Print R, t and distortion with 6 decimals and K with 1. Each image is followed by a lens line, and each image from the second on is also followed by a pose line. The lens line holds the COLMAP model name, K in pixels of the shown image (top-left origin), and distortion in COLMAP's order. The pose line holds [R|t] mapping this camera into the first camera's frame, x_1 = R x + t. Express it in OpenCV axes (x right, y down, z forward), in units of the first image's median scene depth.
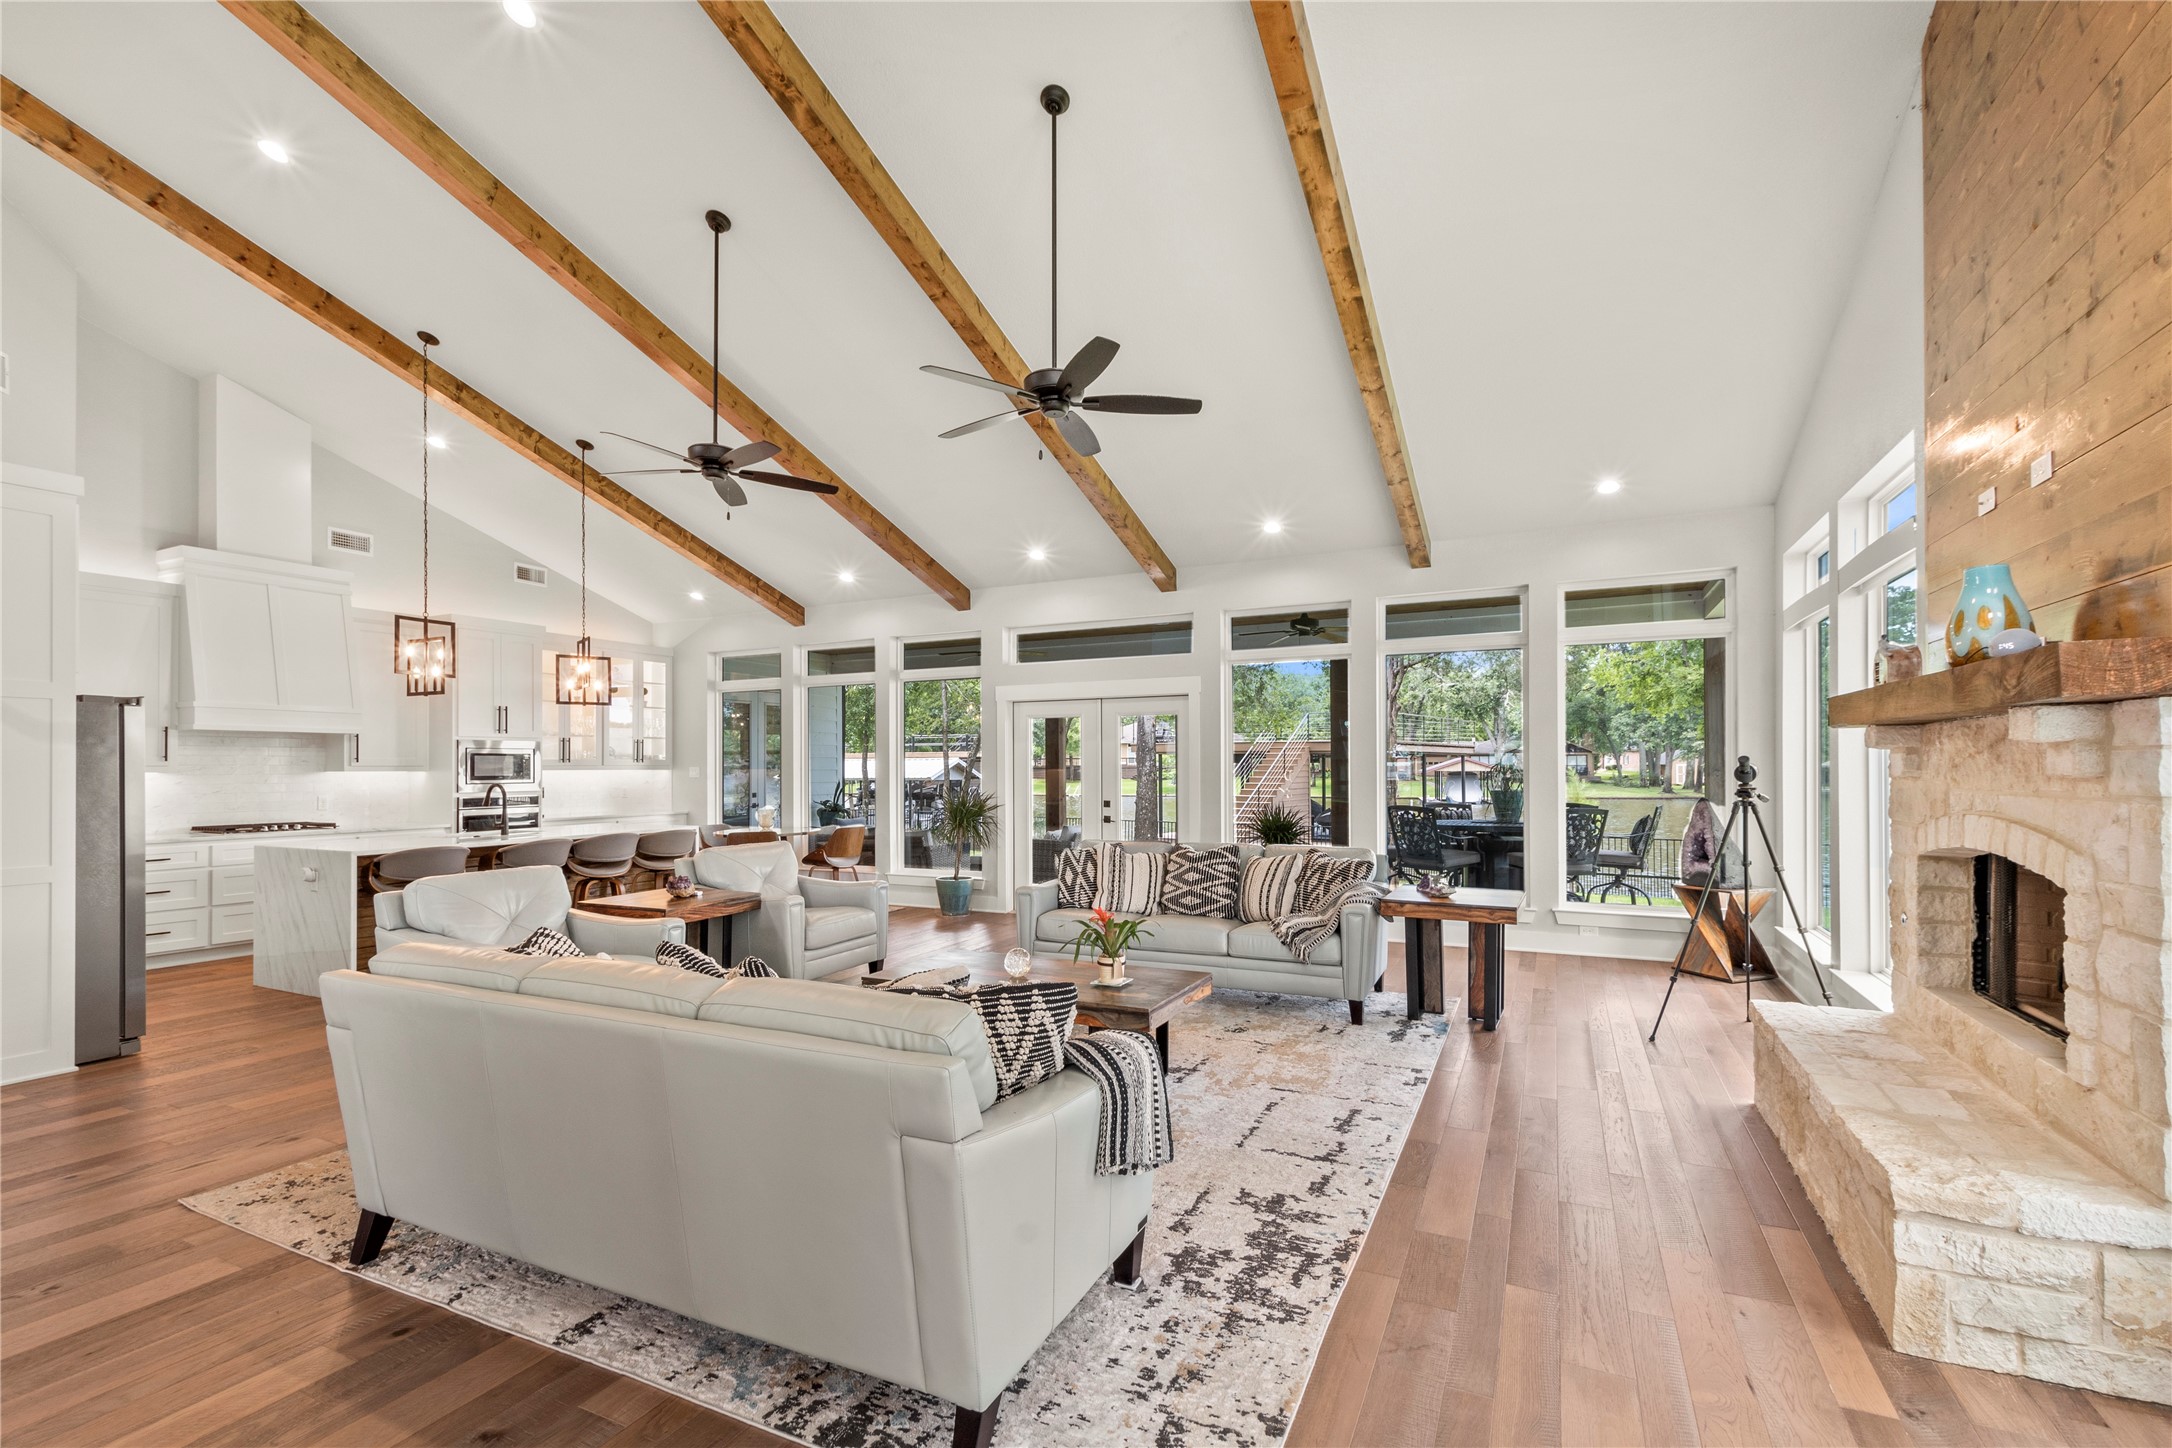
lens RADIAL K [[949.6, 0, 1115.5], [0, 949.6, 755.8], [0, 0, 1]] dist [0.000939, -0.000131]
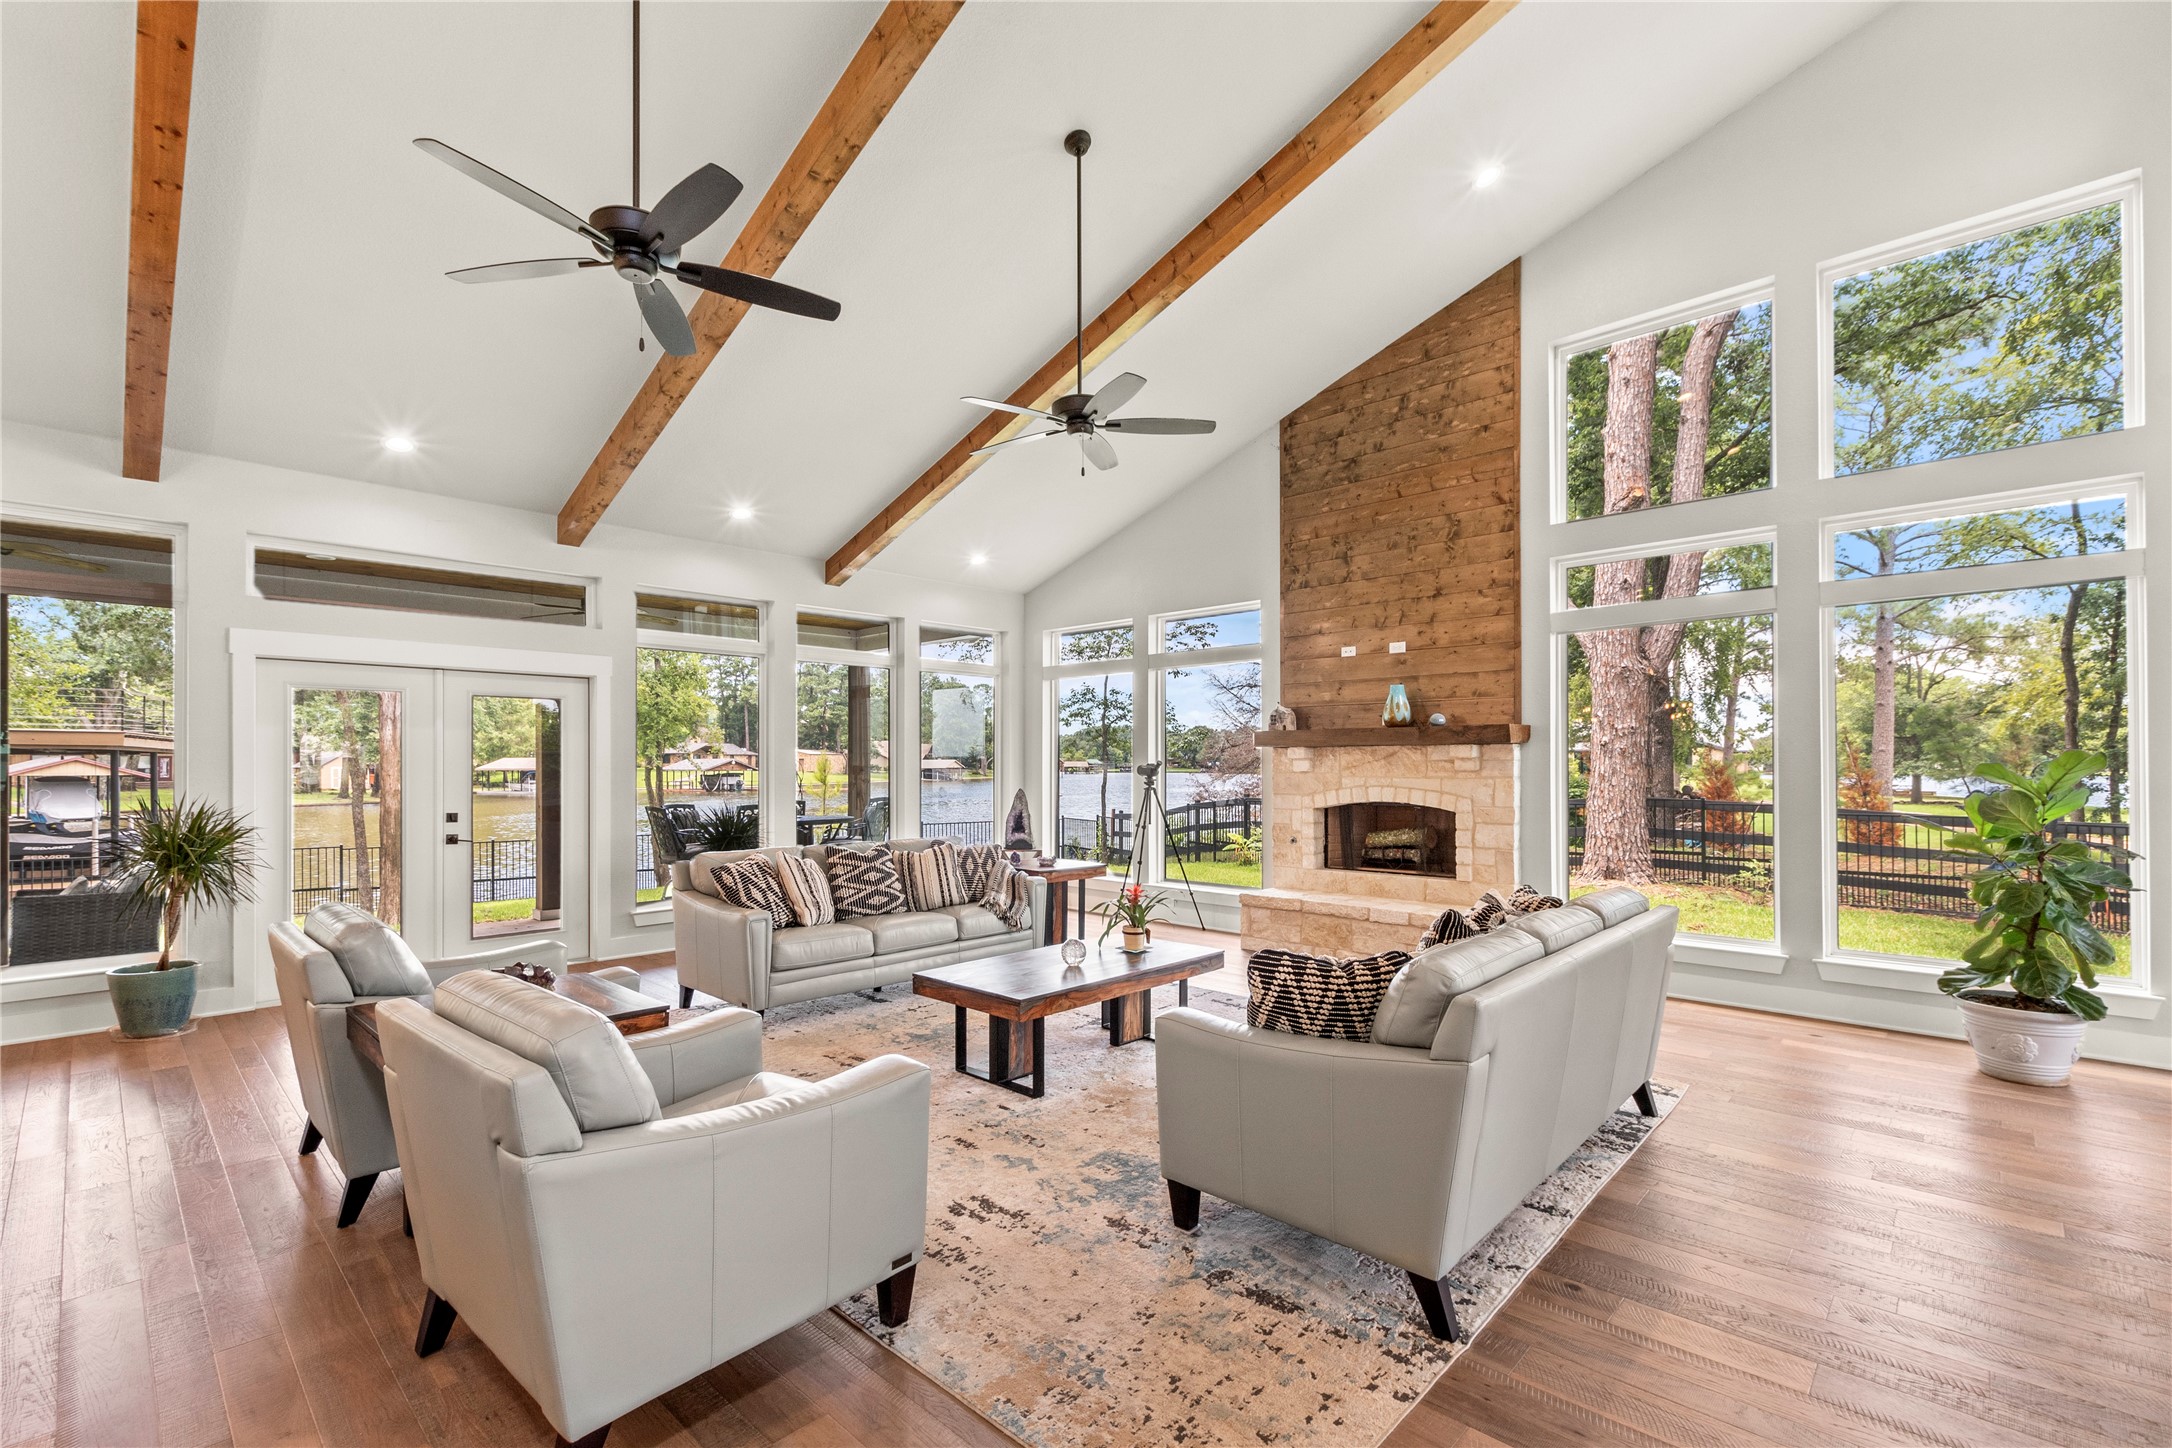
lens RADIAL K [[959.5, 0, 1089.8], [0, 959.5, 762.0], [0, 0, 1]] dist [-0.001686, -0.000207]
pose [[0.318856, 0.007194, 0.947776, -0.570705], [-0.008982, 0.999949, -0.004568, 0.008866], [-0.947760, -0.007057, 0.318905, 0.345339]]
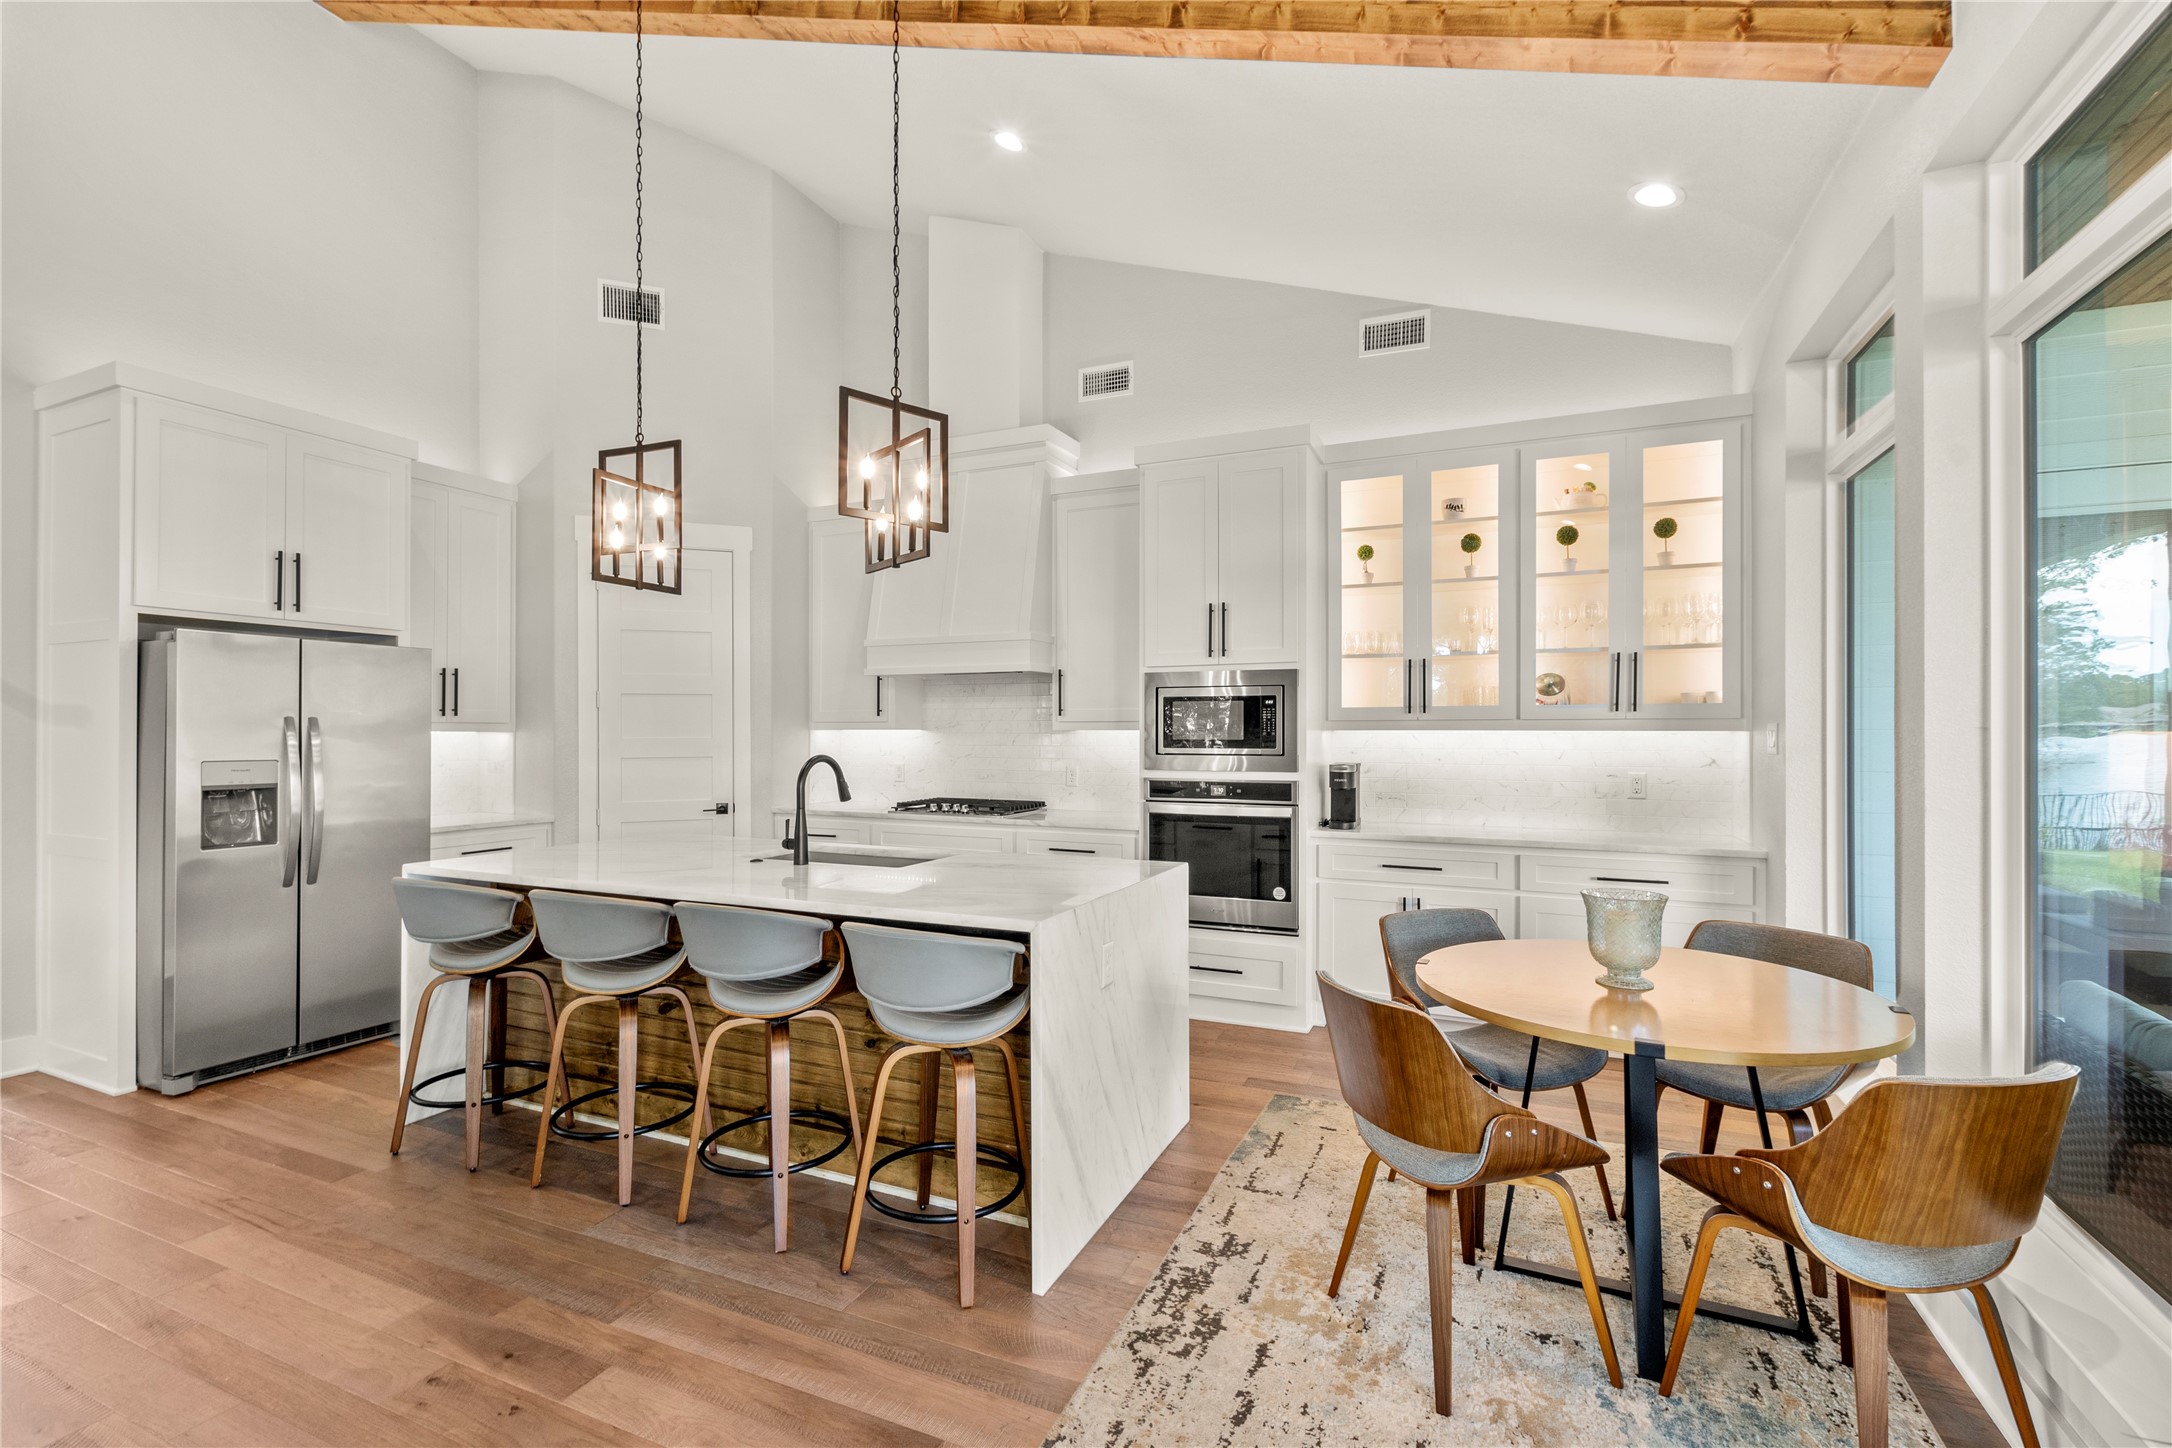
lens RADIAL K [[960.4, 0, 1092.6], [0, 960.4, 728.0], [0, 0, 1]] dist [0.001752, 0.000184]
pose [[0.011443, 0.001460, -0.999933, -0.140655], [0.009540, 0.999953, 0.001570, 0.013959], [0.999889, -0.009557, 0.011428, 0.996964]]
